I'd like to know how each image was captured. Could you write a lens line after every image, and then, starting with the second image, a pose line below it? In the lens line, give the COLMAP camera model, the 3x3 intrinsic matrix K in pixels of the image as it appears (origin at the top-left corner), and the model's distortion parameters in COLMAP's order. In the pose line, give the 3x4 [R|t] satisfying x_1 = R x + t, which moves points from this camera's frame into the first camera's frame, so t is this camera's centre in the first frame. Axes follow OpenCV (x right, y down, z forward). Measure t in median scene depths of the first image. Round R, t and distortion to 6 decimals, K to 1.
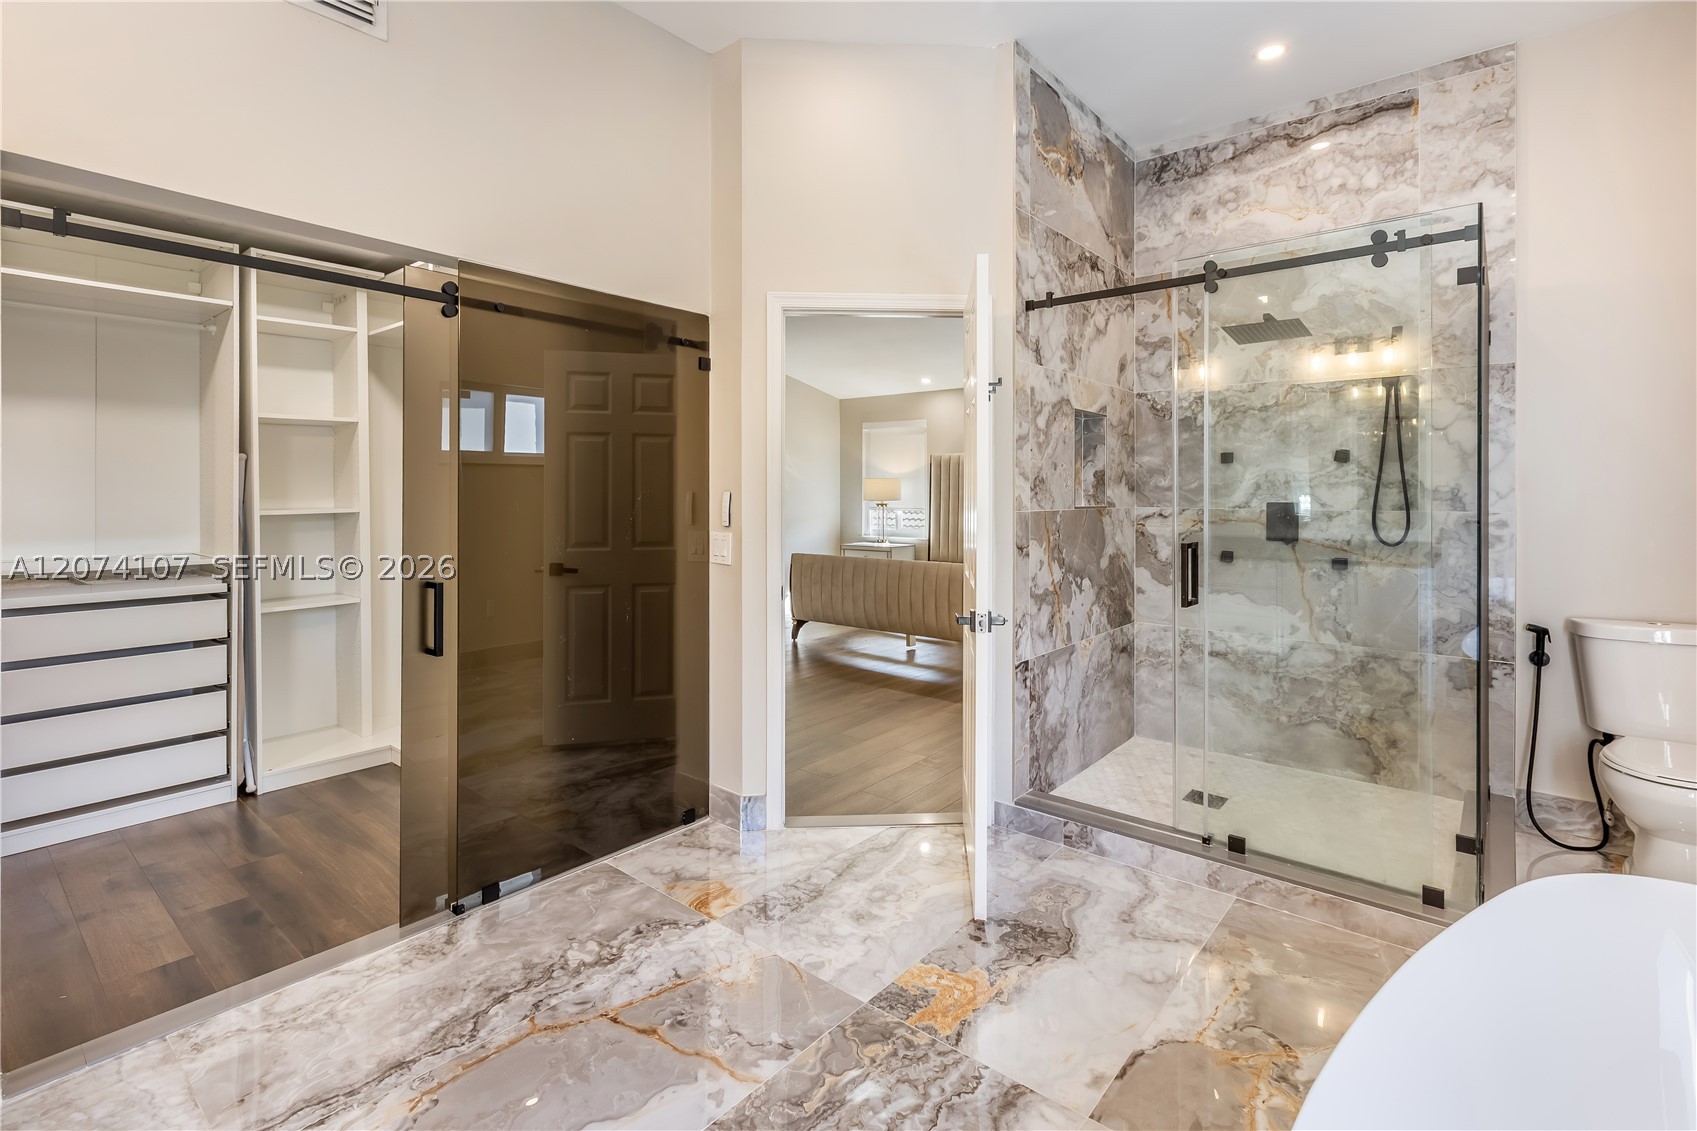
lens RADIAL K [[792.0, 0, 826.8], [0, 792.0, 495.9], [0, 0, 1]] dist [0.002626, -0.000689]
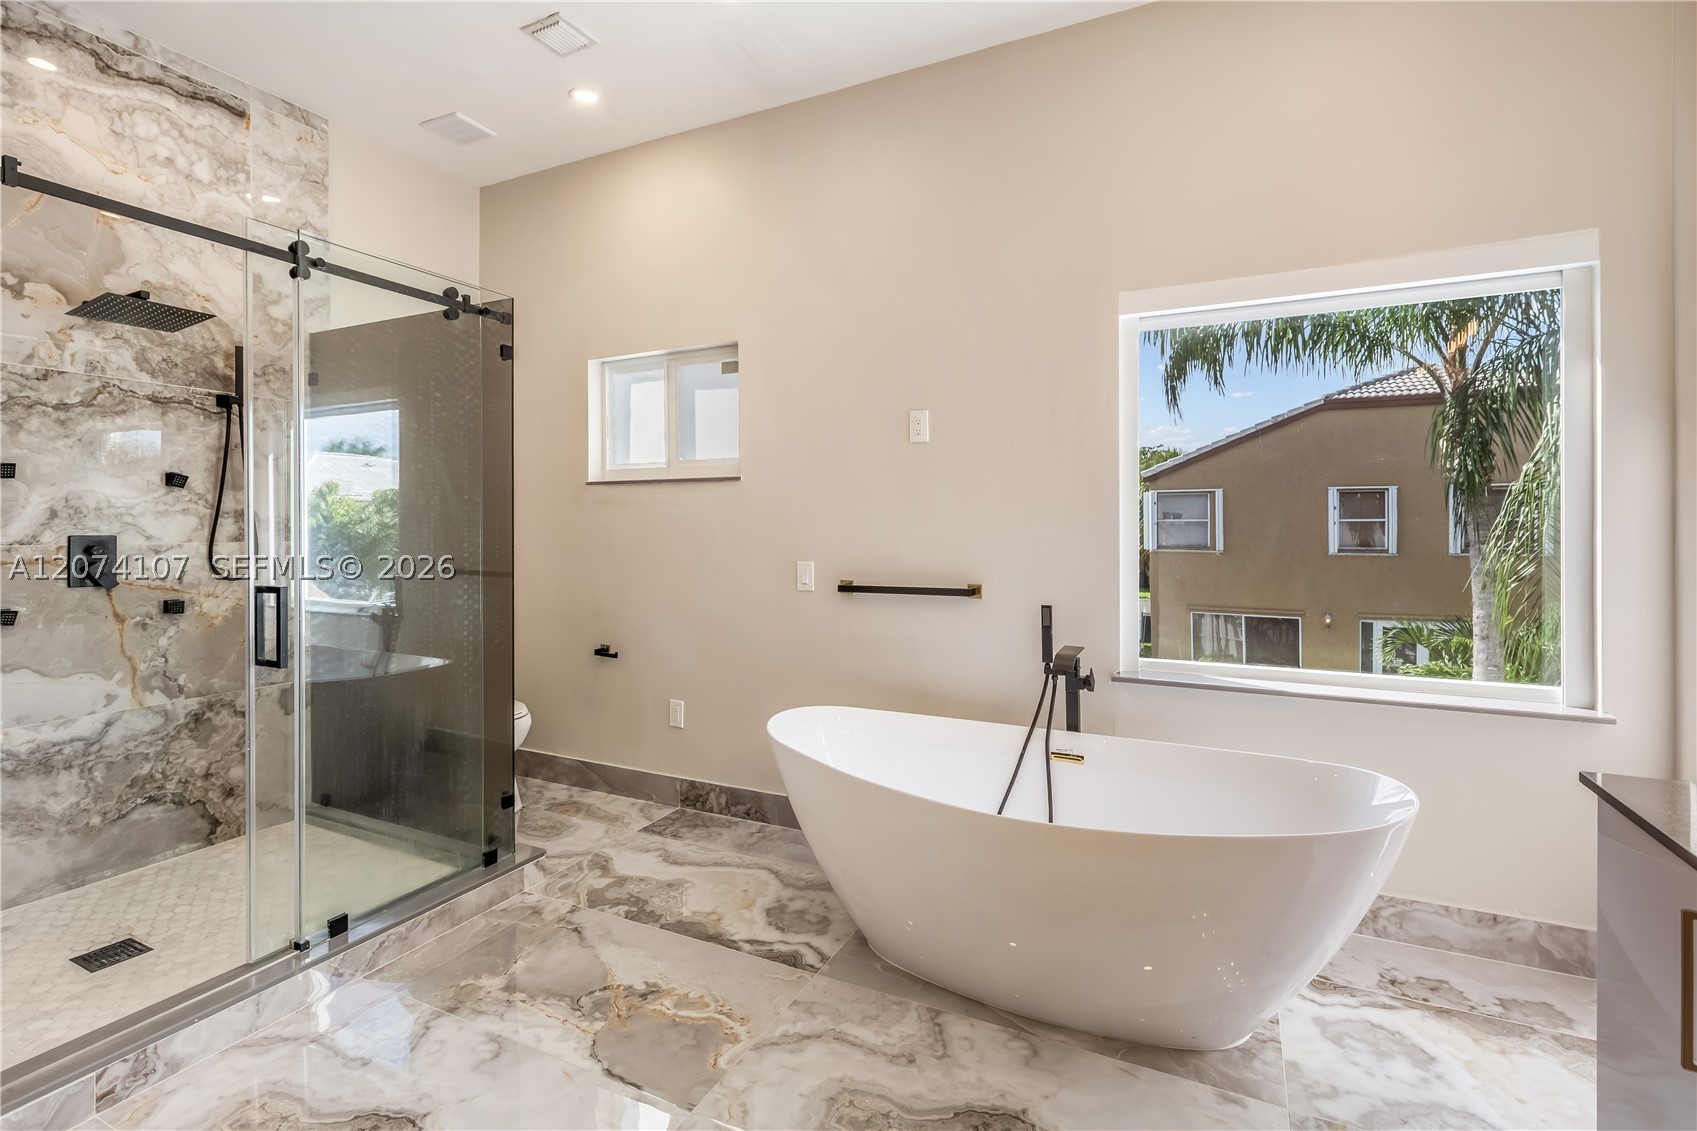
lens RADIAL K [[792.0, 0, 859.8], [0, 792.0, 526.5], [0, 0, 1]] dist [0.002626, -0.000689]
pose [[-0.268612, -0.003336, 0.963243, -0.366431], [0.000941, 0.999993, 0.003725, -0.002388], [-0.963248, 0.001907, -0.268607, 0.519863]]
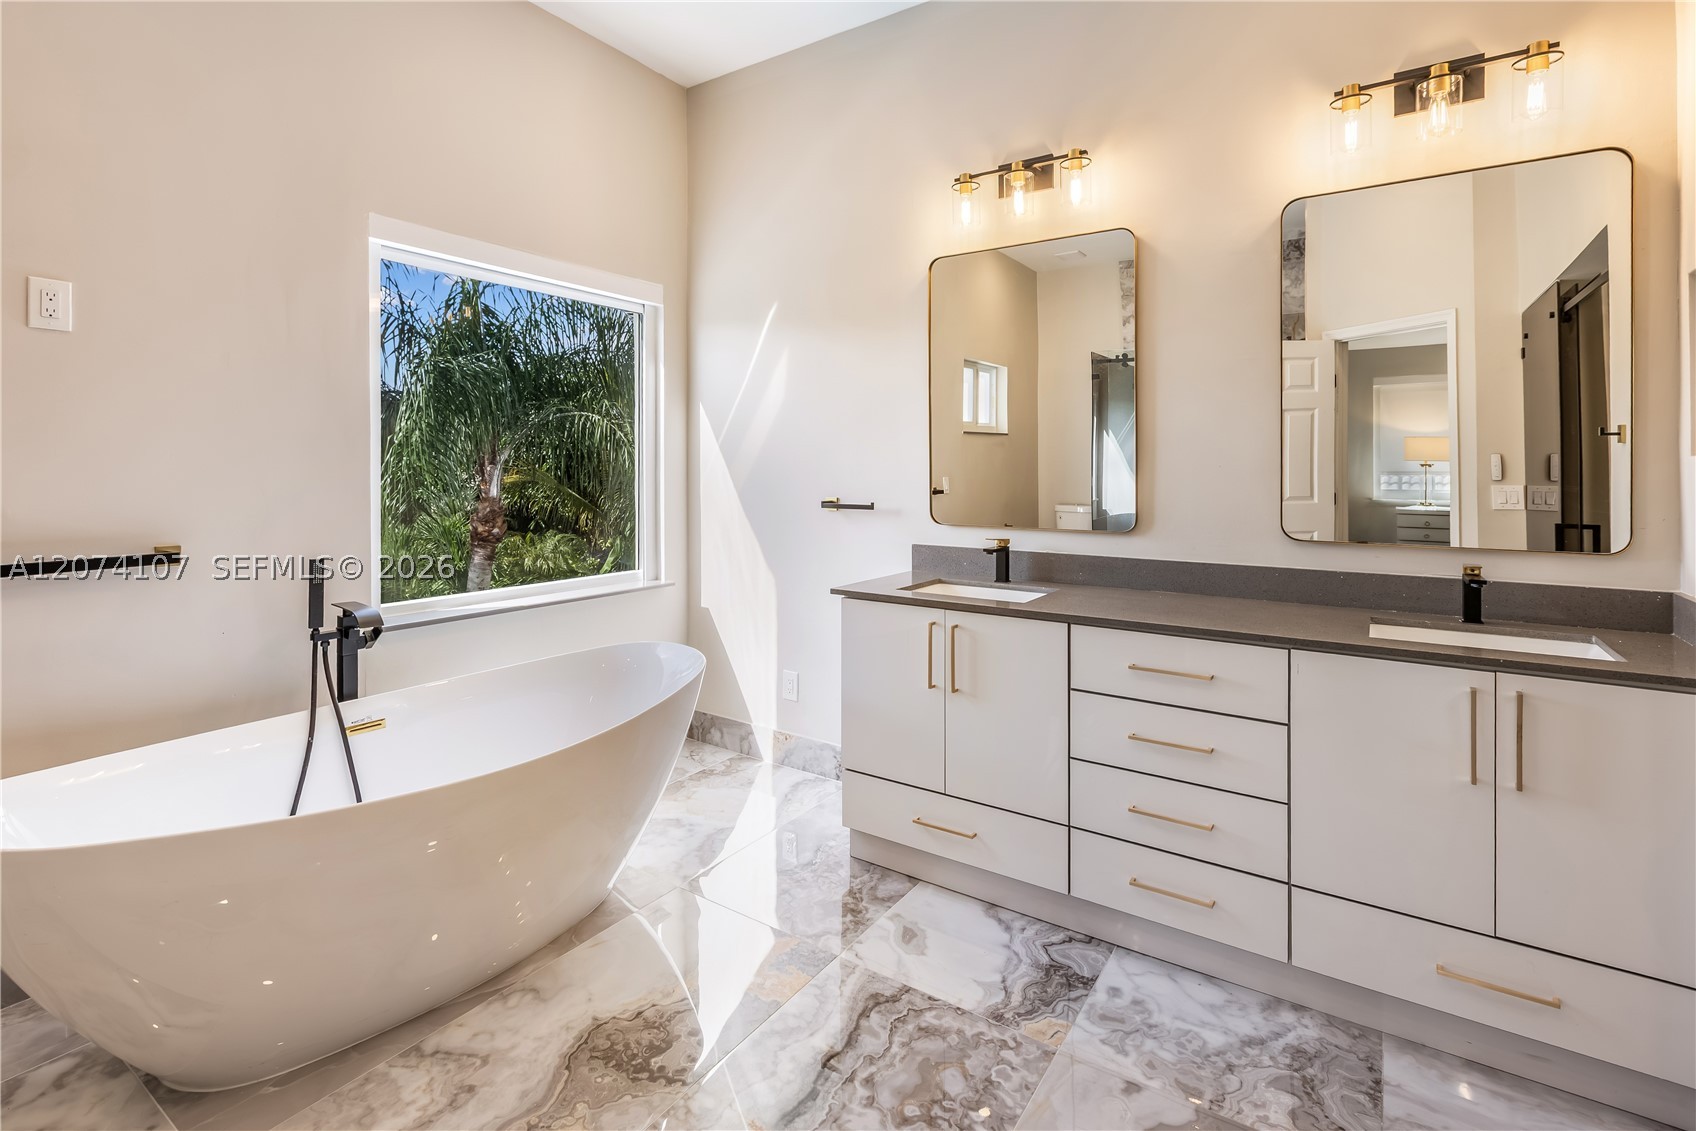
lens RADIAL K [[791.5, 0, 826.3], [0, 791.5, 458.6], [0, 0, 1]] dist [0.002626, -0.000689]
pose [[-0.993020, -0.001080, -0.117938, 0.083155], [0.000706, 0.999886, -0.015097, 0.007798], [0.117941, -0.015075, -0.992906, 0.904592]]
